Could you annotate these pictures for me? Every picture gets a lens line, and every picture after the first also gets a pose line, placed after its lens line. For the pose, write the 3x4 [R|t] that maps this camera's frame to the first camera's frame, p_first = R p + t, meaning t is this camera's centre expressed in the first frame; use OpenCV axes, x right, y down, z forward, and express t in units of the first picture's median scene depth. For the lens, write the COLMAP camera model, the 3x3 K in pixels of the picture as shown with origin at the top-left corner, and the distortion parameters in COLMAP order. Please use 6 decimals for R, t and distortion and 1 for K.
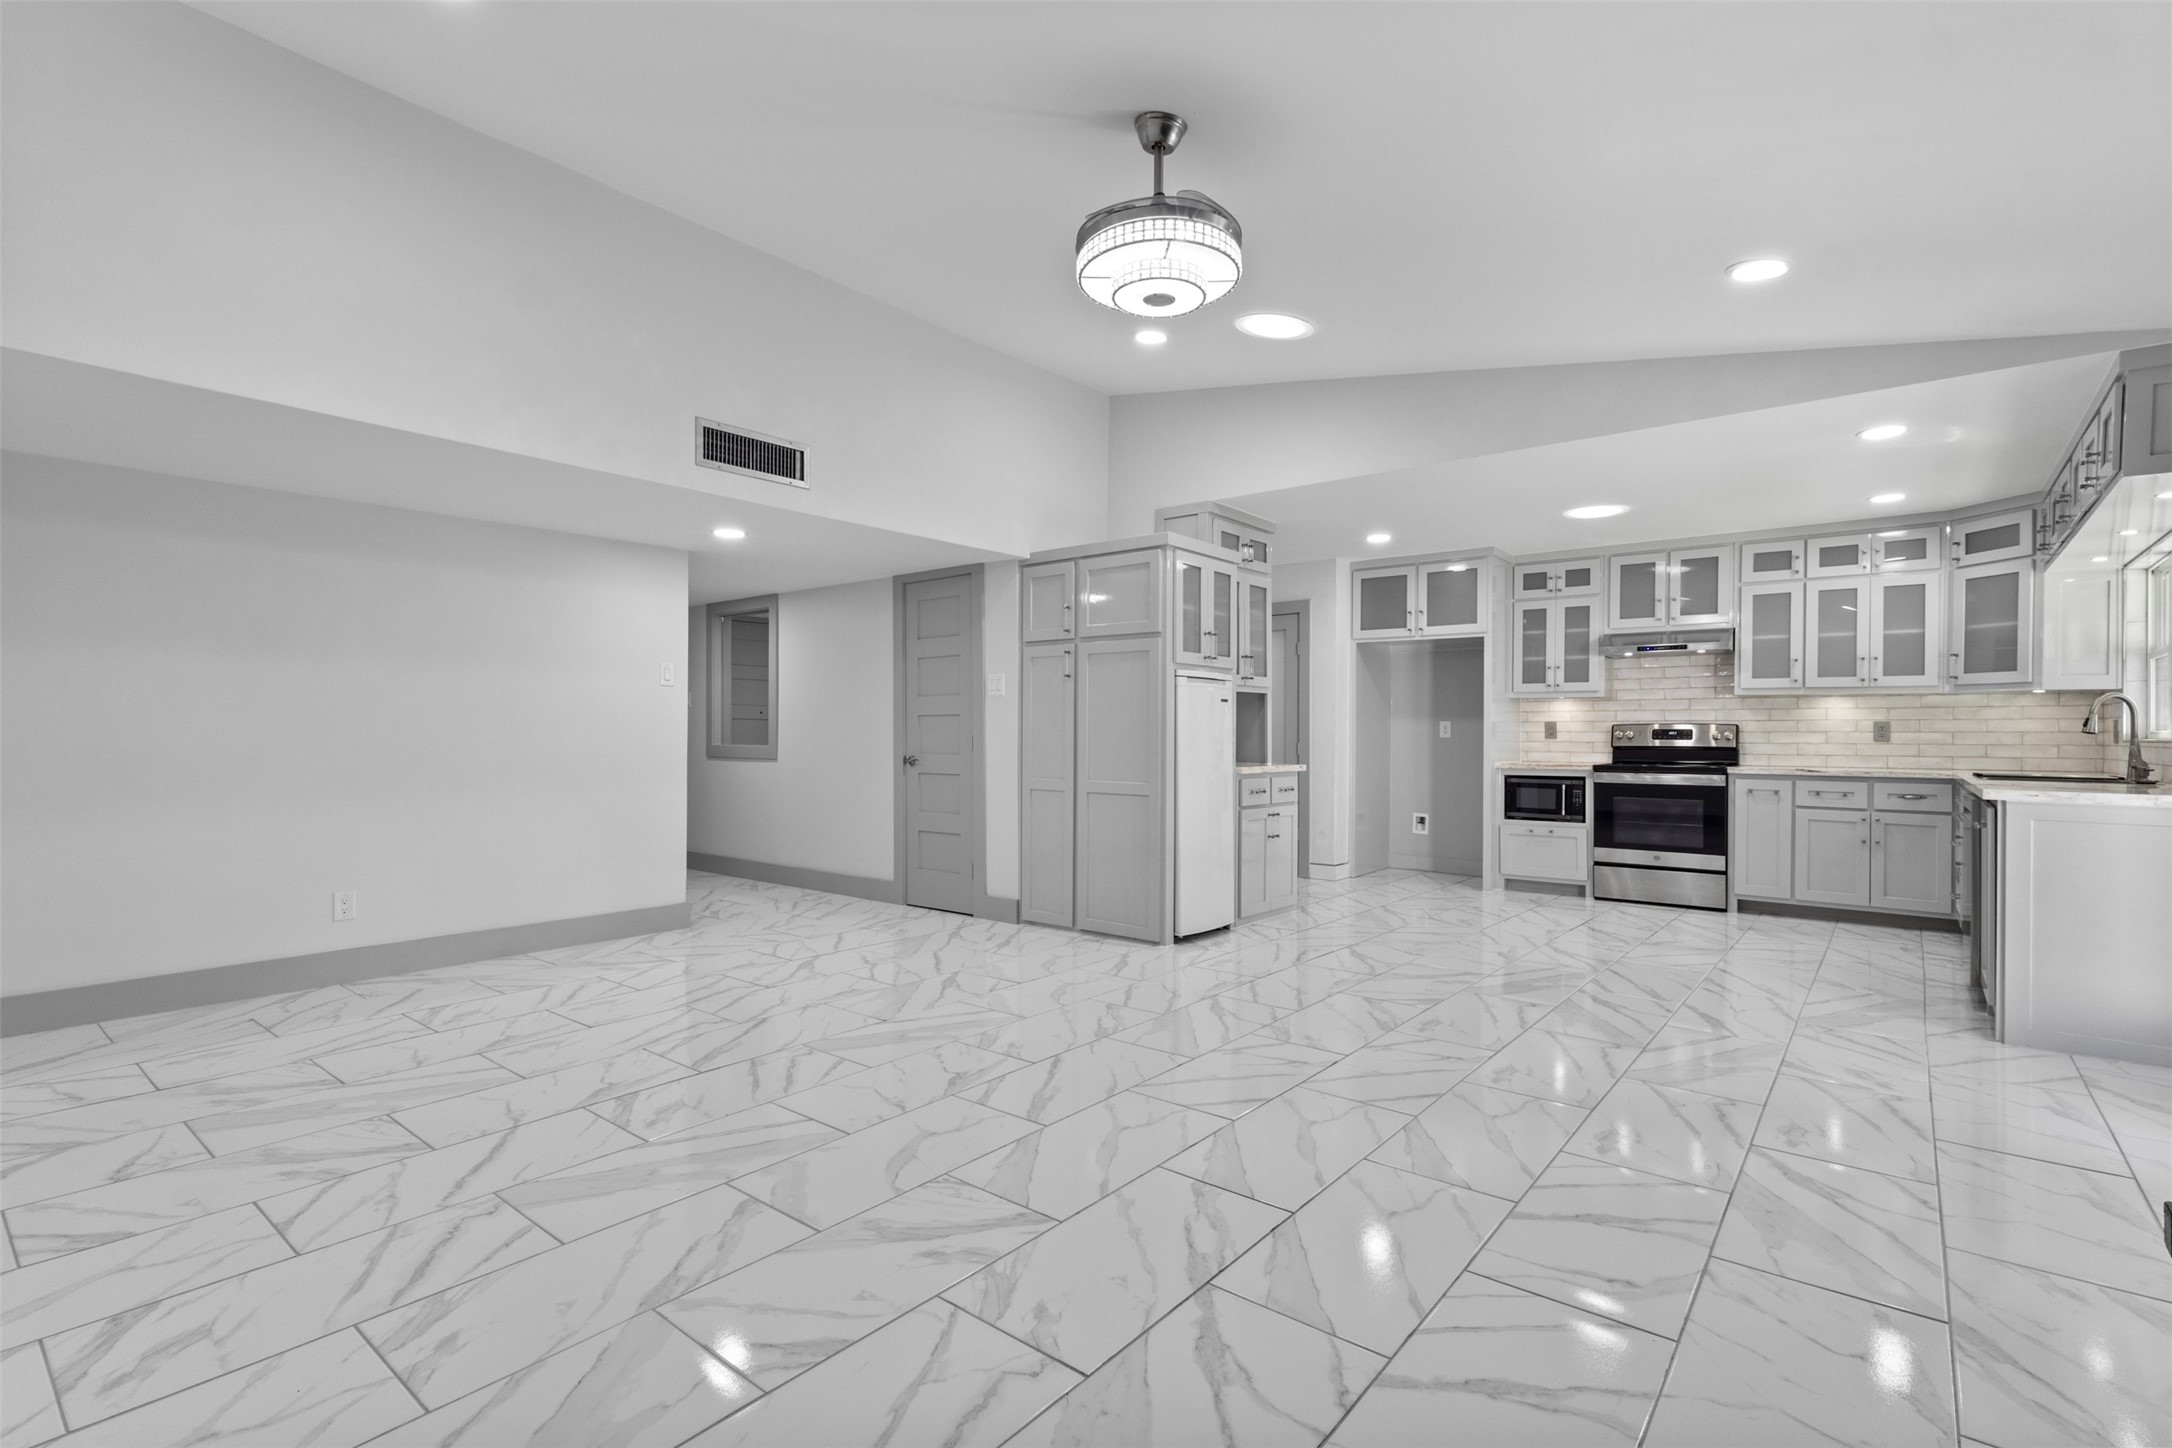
lens RADIAL K [[1006.6, 0, 1070.4], [0, 1006.6, 734.4], [0, 0, 1]] dist [0.002336, 0.002350]
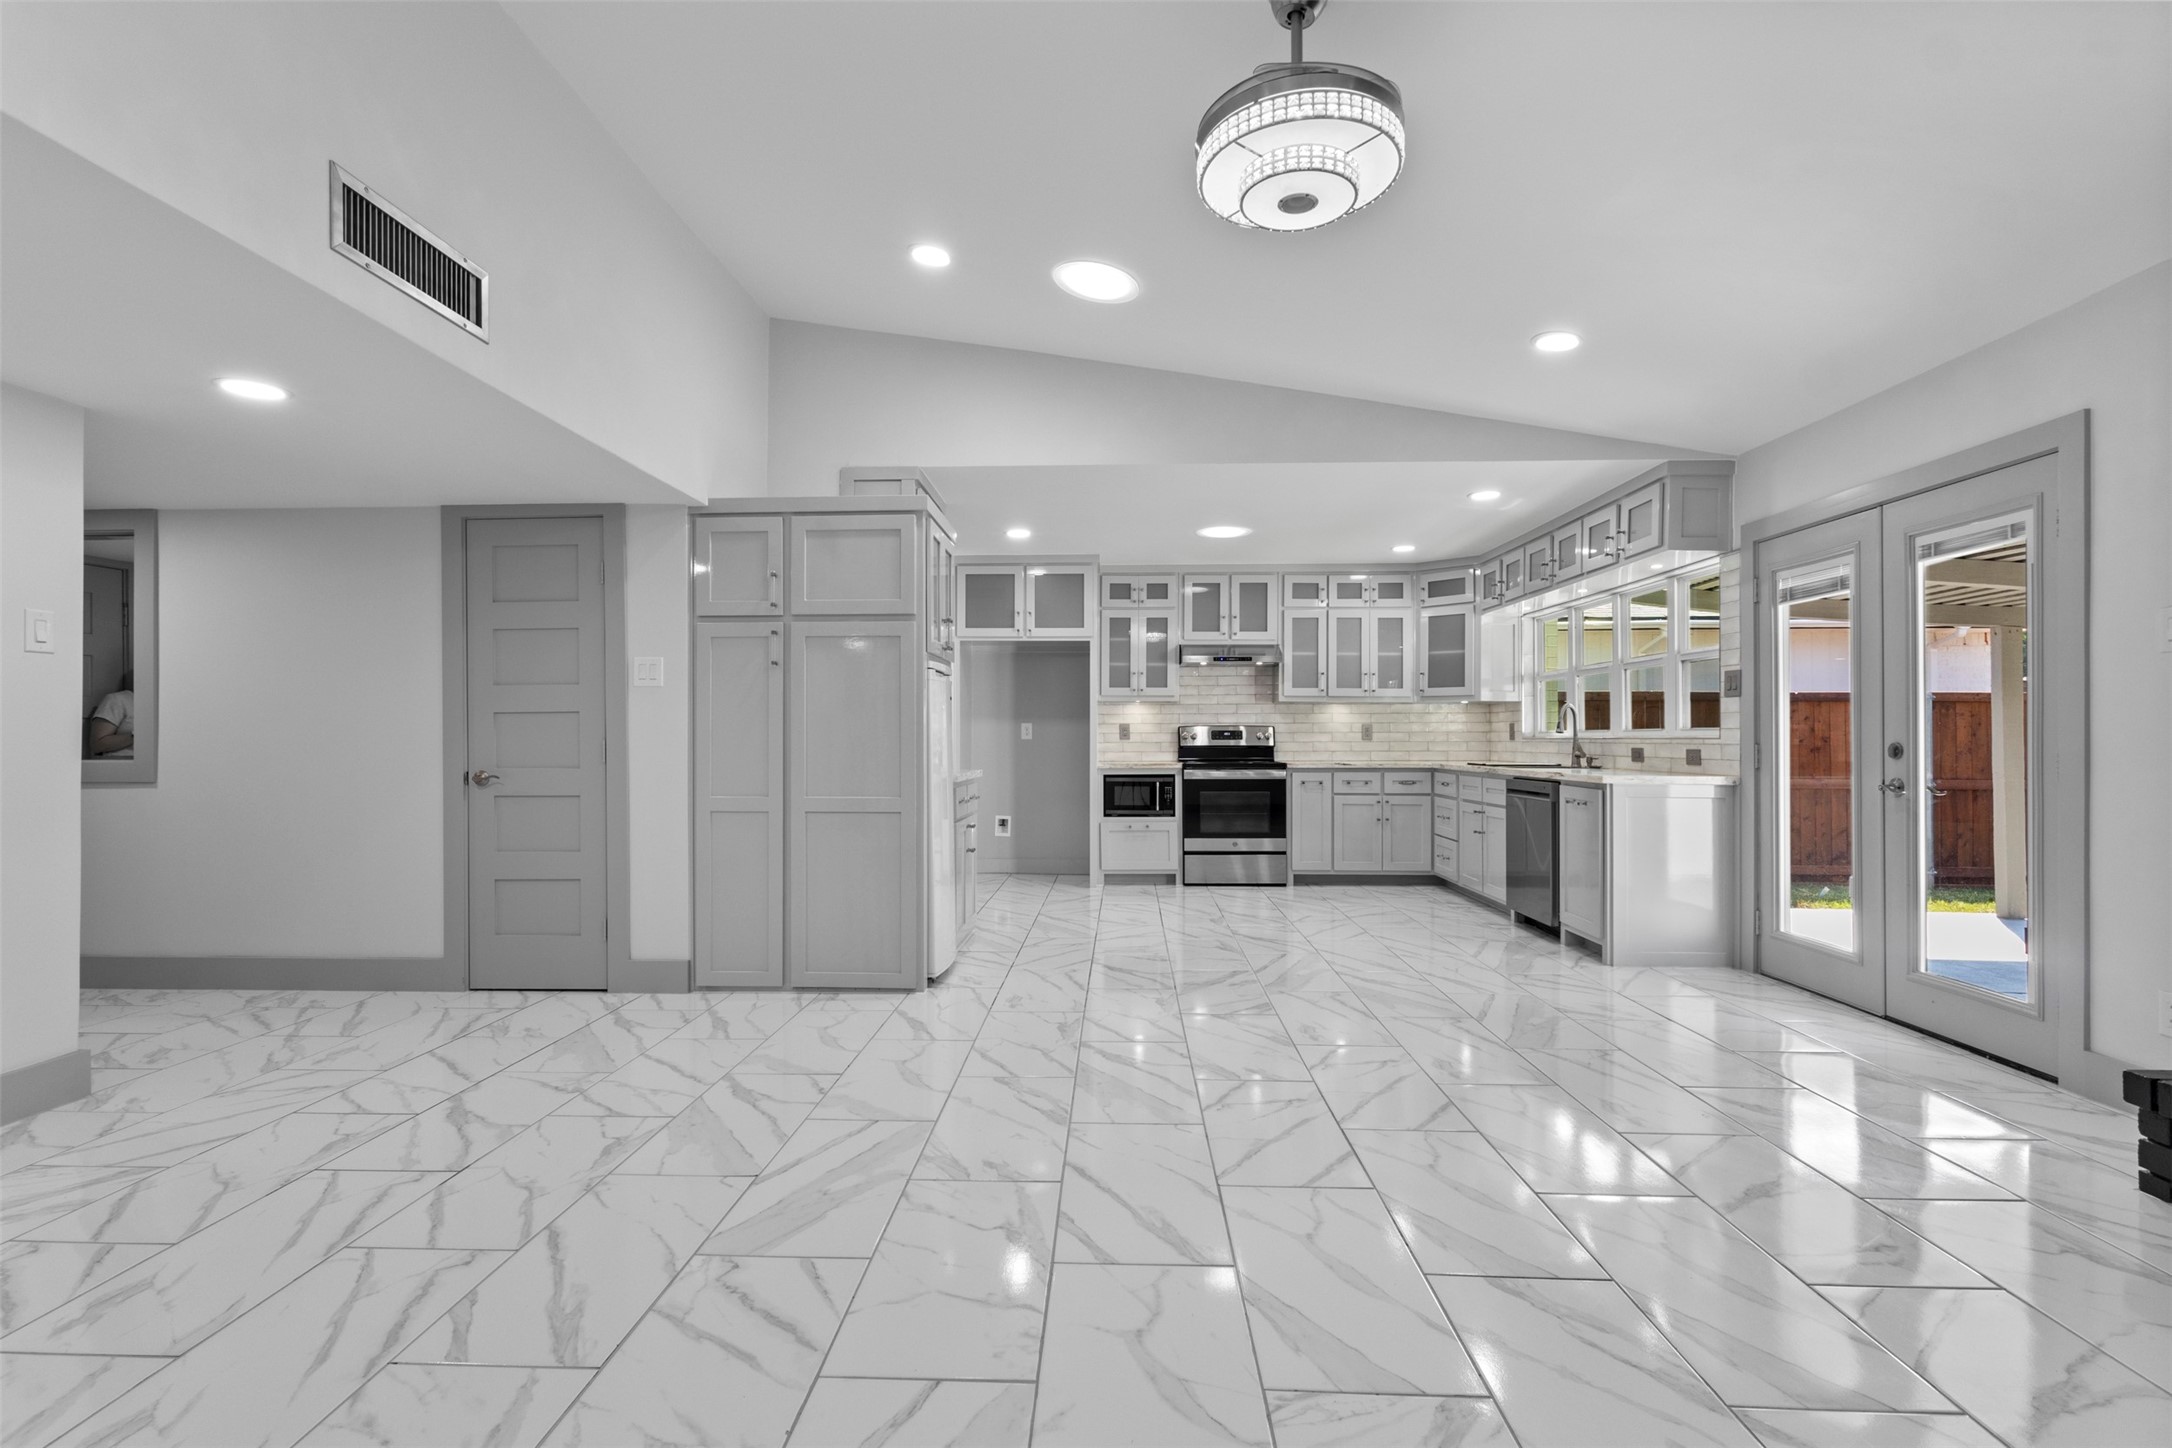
lens RADIAL K [[1006.6, 0, 1076.3], [0, 1006.6, 728.0], [0, 0, 1]] dist [0.002336, 0.002350]
pose [[0.798249, 0.000036, 0.602328, -0.277142], [0.005012, 0.999965, -0.006703, -0.001429], [-0.602307, 0.008370, 0.798221, 0.234928]]
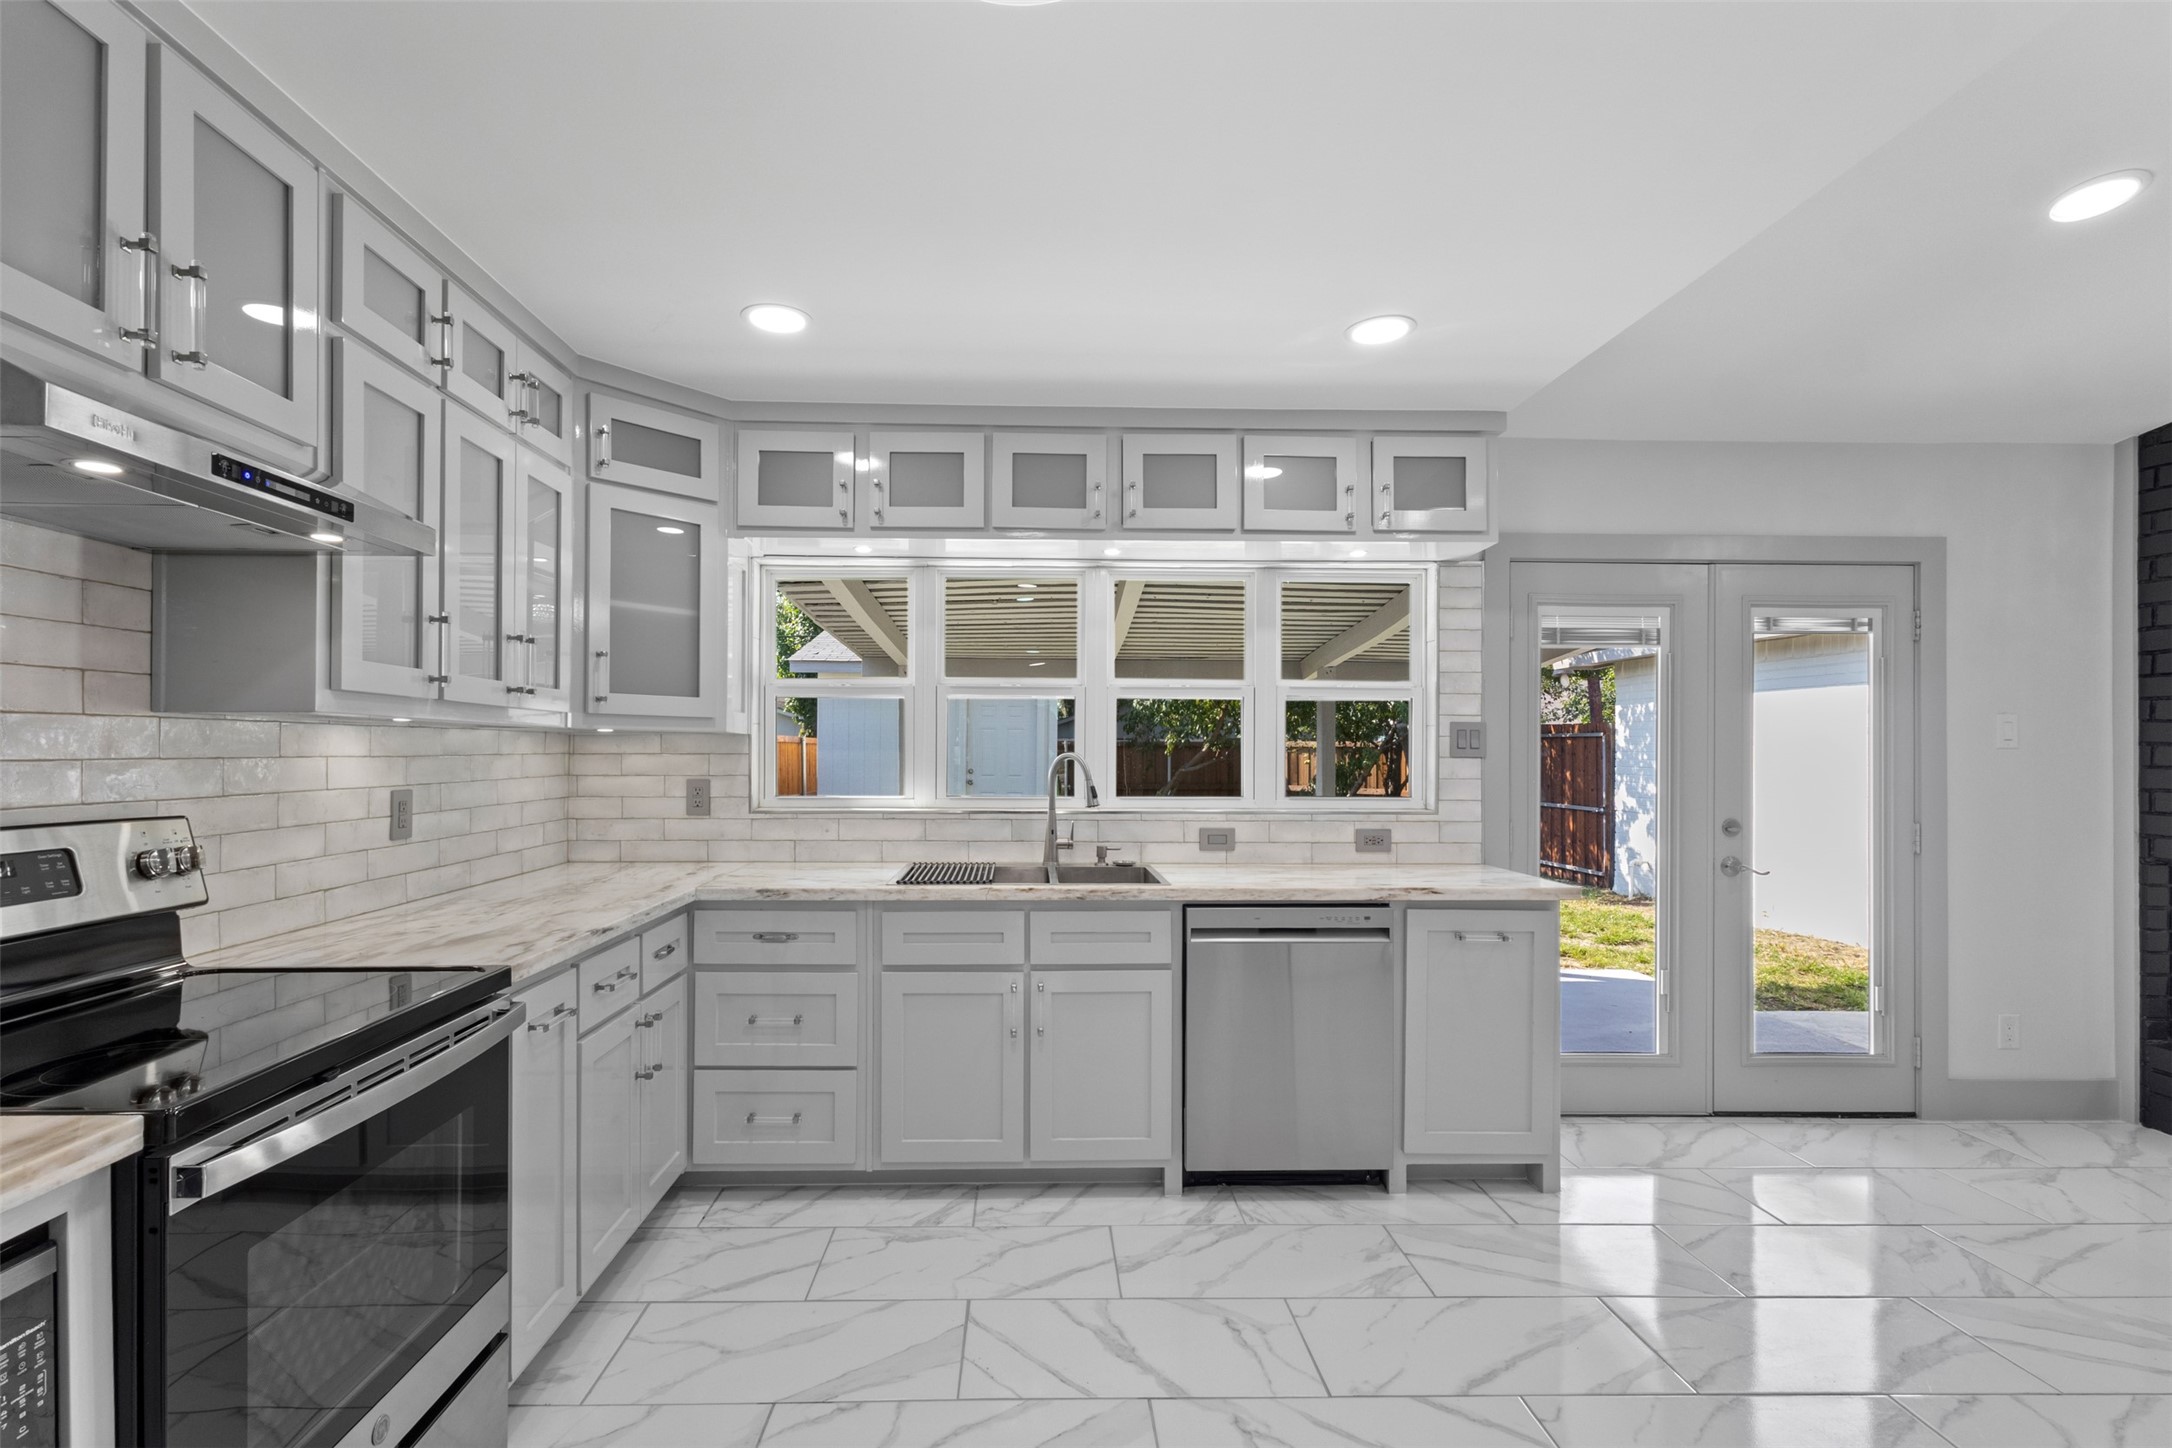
lens RADIAL K [[1006.6, 0, 1083.9], [0, 1006.6, 755.7], [0, 0, 1]] dist [0.002336, 0.002350]
pose [[-0.656392, -0.012004, 0.754324, 0.359475], [-0.008568, 0.999928, 0.008457, -0.035541], [-0.754371, -0.000912, -0.656447, 1.179397]]
